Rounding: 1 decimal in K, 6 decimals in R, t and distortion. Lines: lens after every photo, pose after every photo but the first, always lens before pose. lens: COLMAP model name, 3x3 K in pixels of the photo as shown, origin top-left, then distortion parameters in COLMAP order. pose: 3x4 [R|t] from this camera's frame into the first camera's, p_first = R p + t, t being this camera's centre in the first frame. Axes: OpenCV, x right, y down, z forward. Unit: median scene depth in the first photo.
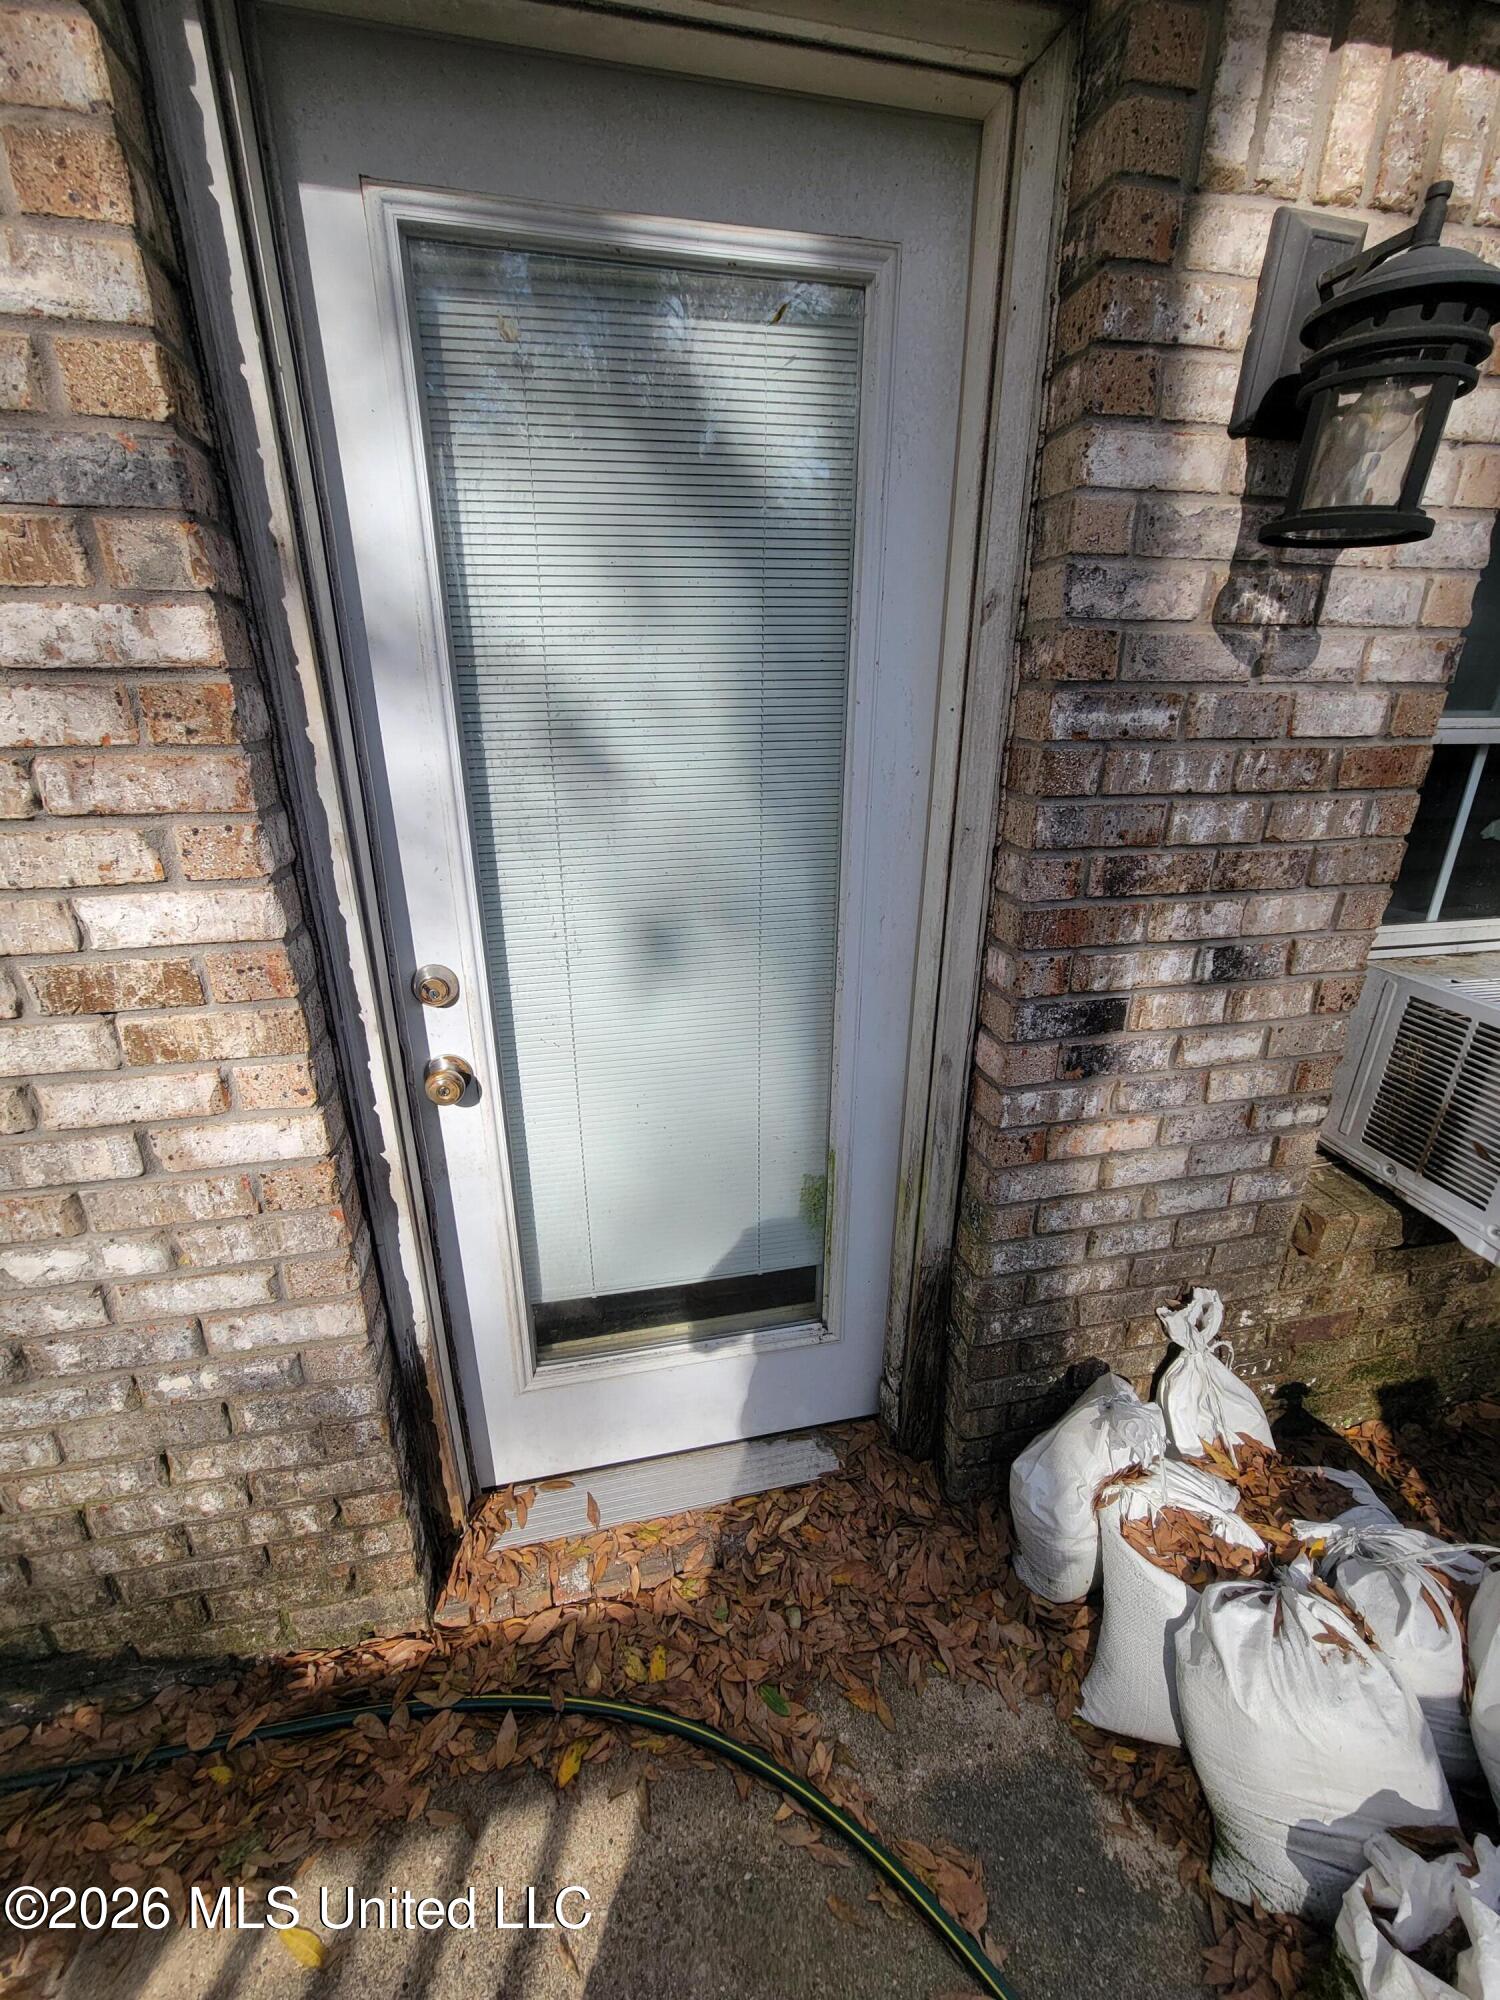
lens RADIAL K [[808.4, 0, 744.3], [0, 808.4, 1004.8], [0, 0, 1]] dist [-0.000099, 0.000096]
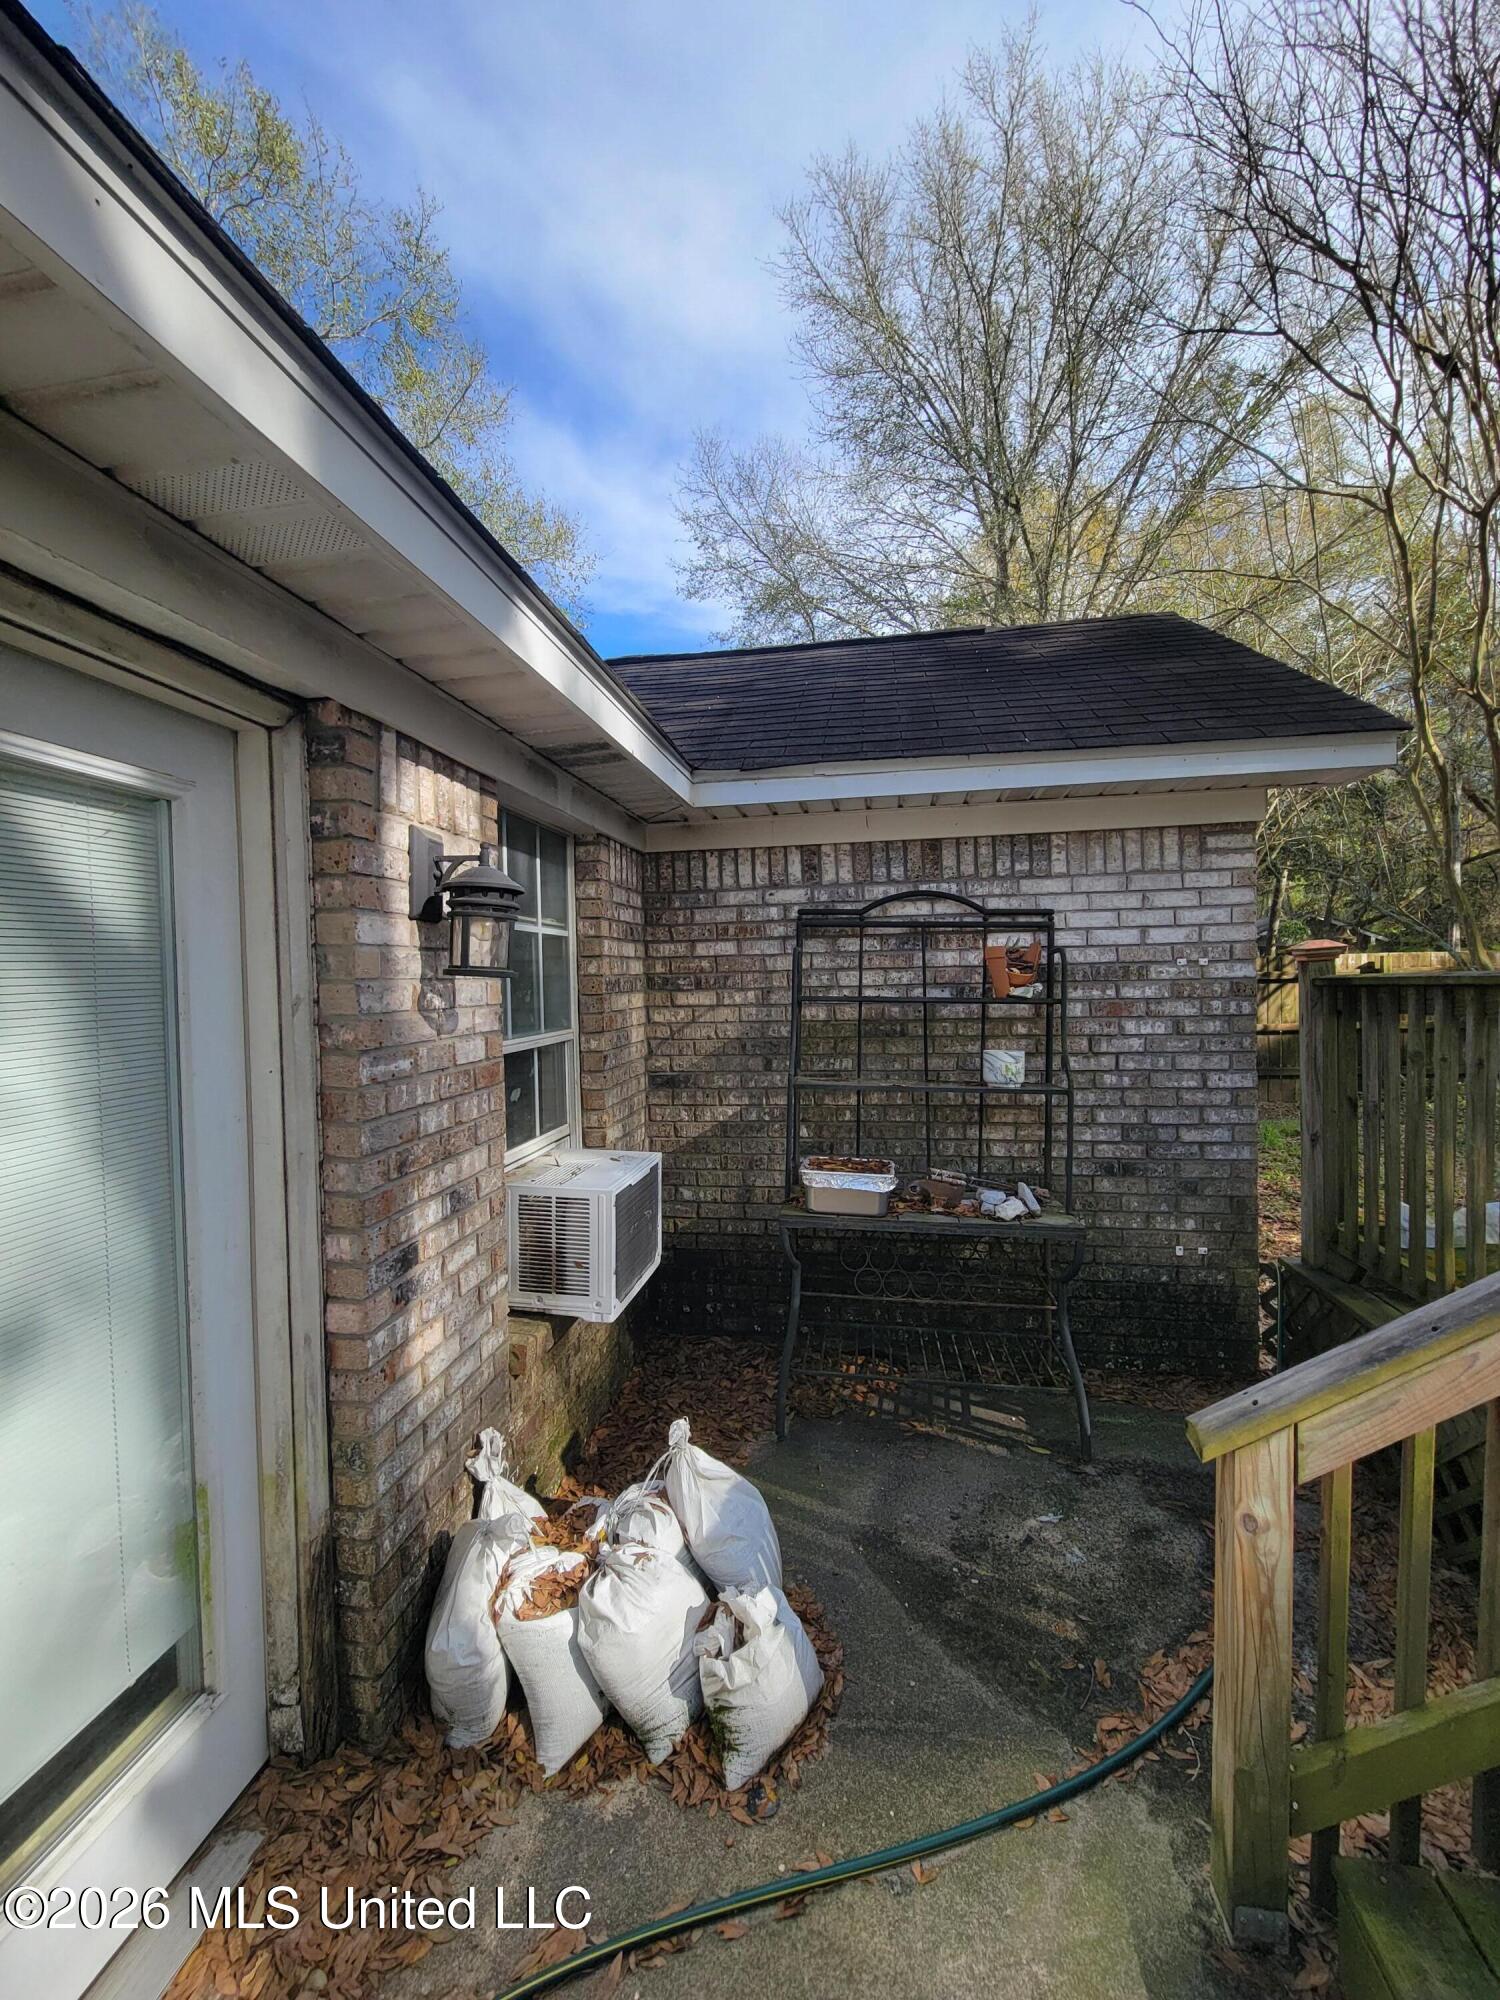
lens RADIAL K [[838.4, 0, 750.0], [0, 838.4, 1000.0], [0, 0, 1]] dist [-0.028050, 0.000135]
pose [[0.362520, -0.036065, 0.931278, -0.729438], [0.345457, 0.933268, -0.098335, -0.060912], [-0.865586, 0.357365, 0.350787, -0.225040]]
